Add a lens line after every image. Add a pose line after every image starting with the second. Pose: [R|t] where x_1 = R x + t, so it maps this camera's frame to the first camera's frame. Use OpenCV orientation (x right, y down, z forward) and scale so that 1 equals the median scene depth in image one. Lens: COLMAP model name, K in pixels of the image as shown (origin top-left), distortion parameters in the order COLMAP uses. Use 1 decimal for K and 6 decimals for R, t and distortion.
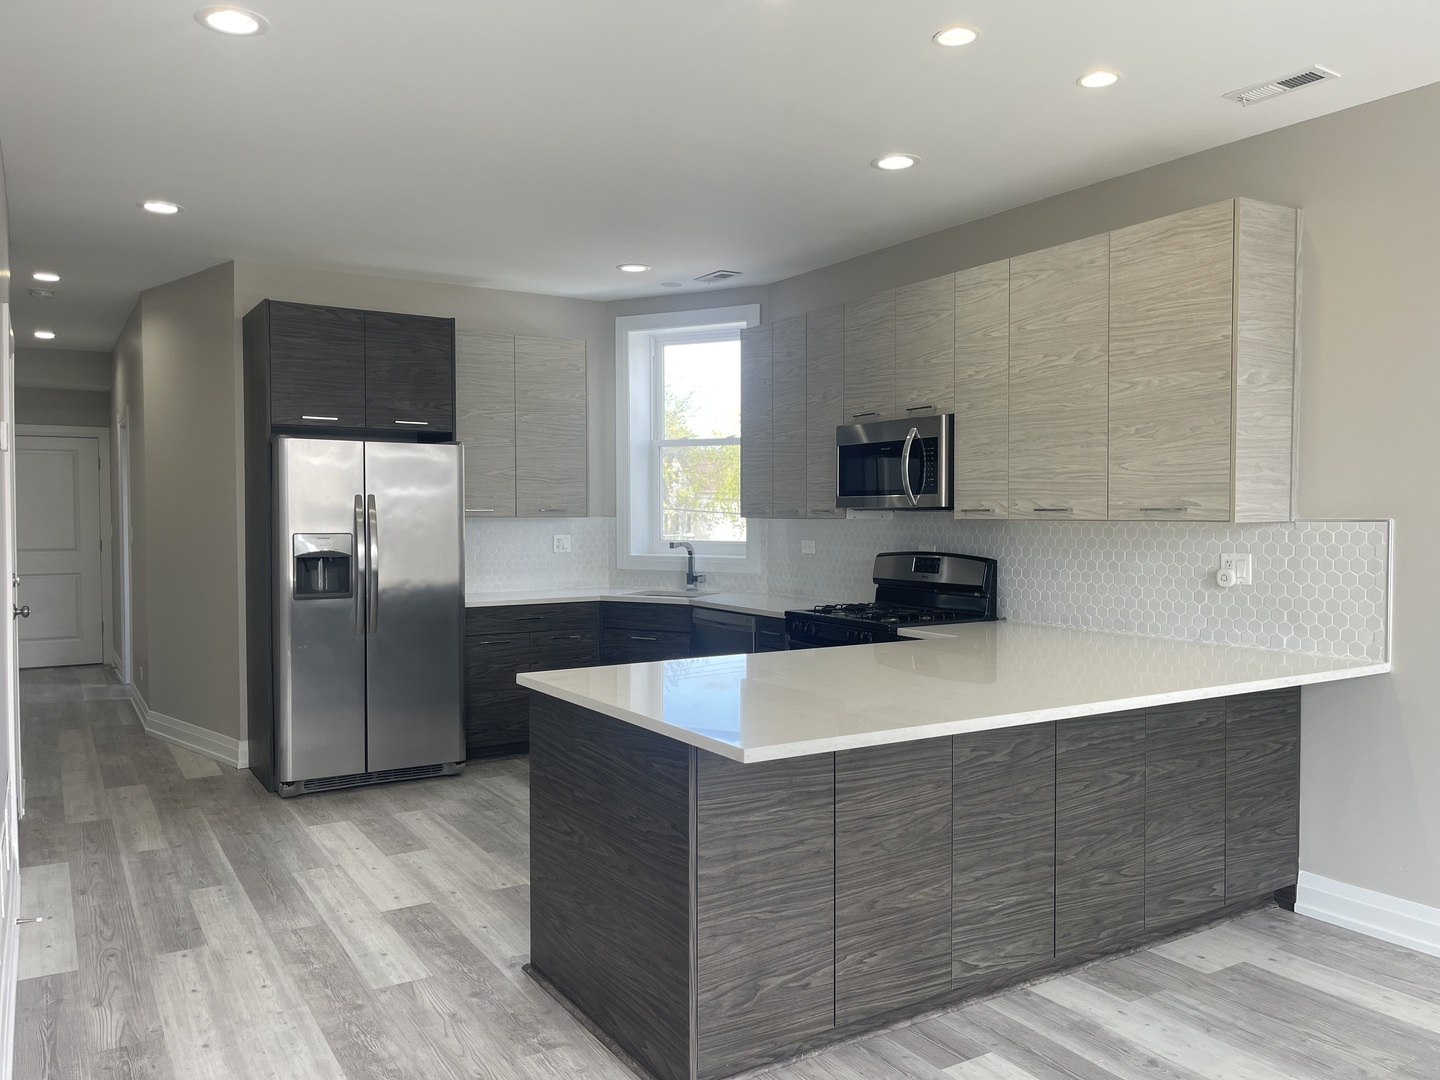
lens RADIAL K [[1091.4, 0, 712.9], [0, 1091.4, 550.6], [0, 0, 1]] dist [0.053057, -0.060605]
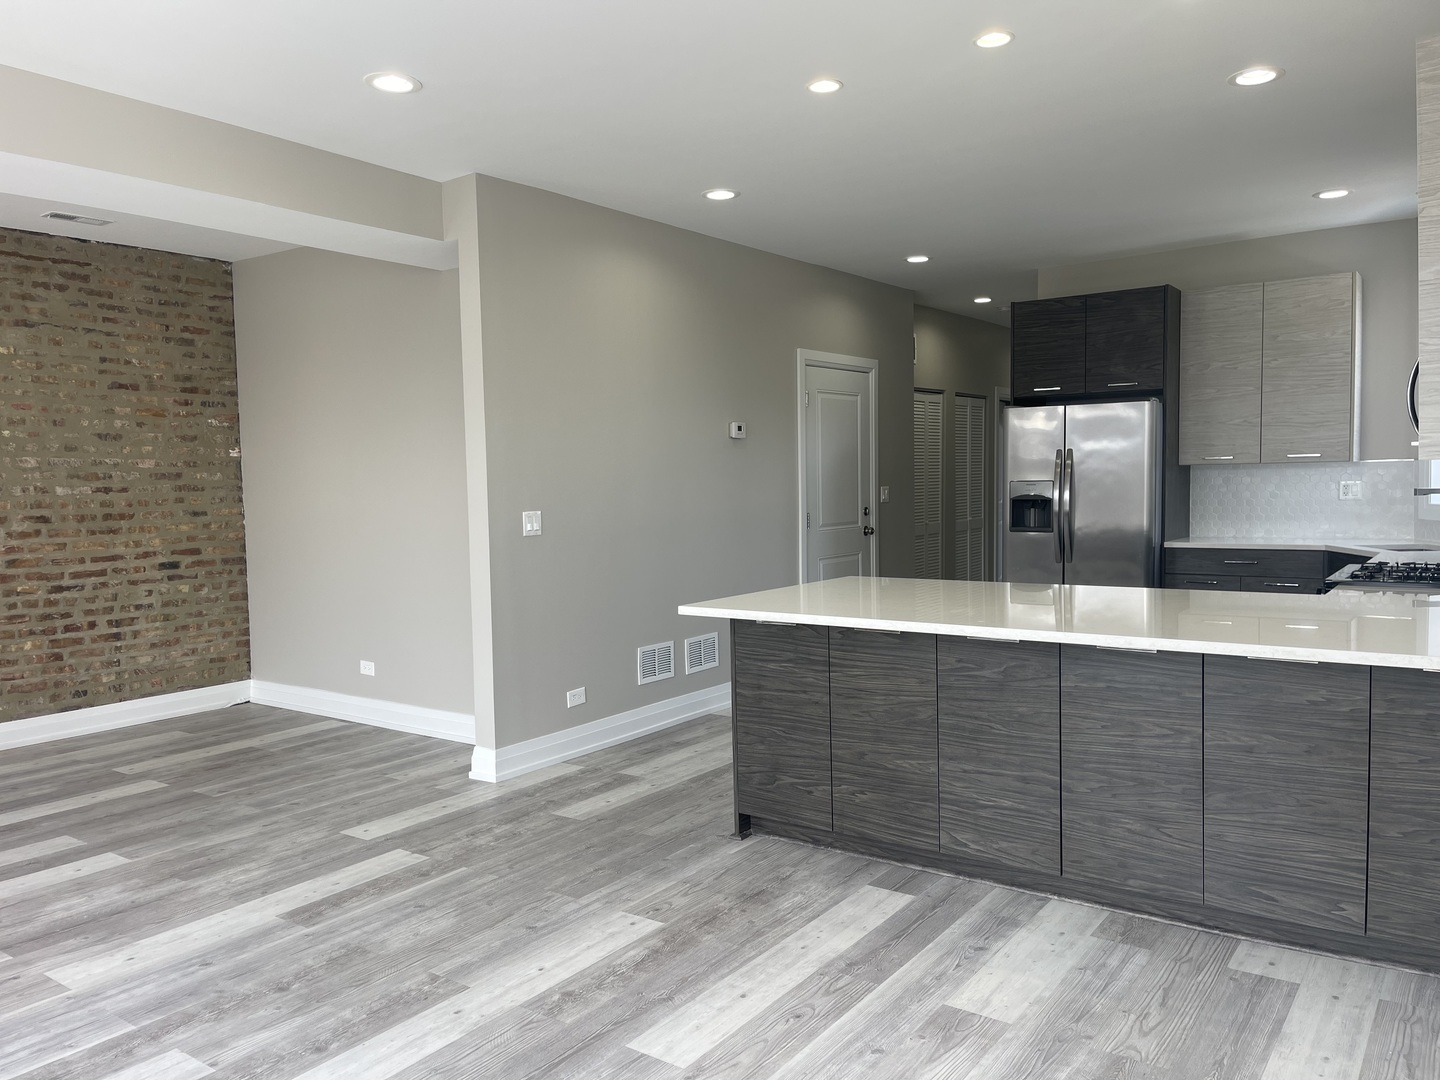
lens RADIAL K [[1091.4, 0, 712.4], [0, 1091.4, 536.4], [0, 0, 1]] dist [0.053057, -0.060605]
pose [[0.380287, 0.042741, -0.923881, 0.962124], [-0.012006, 0.999076, 0.041278, 0.001266], [0.924791, -0.004606, 0.380448, 0.238442]]
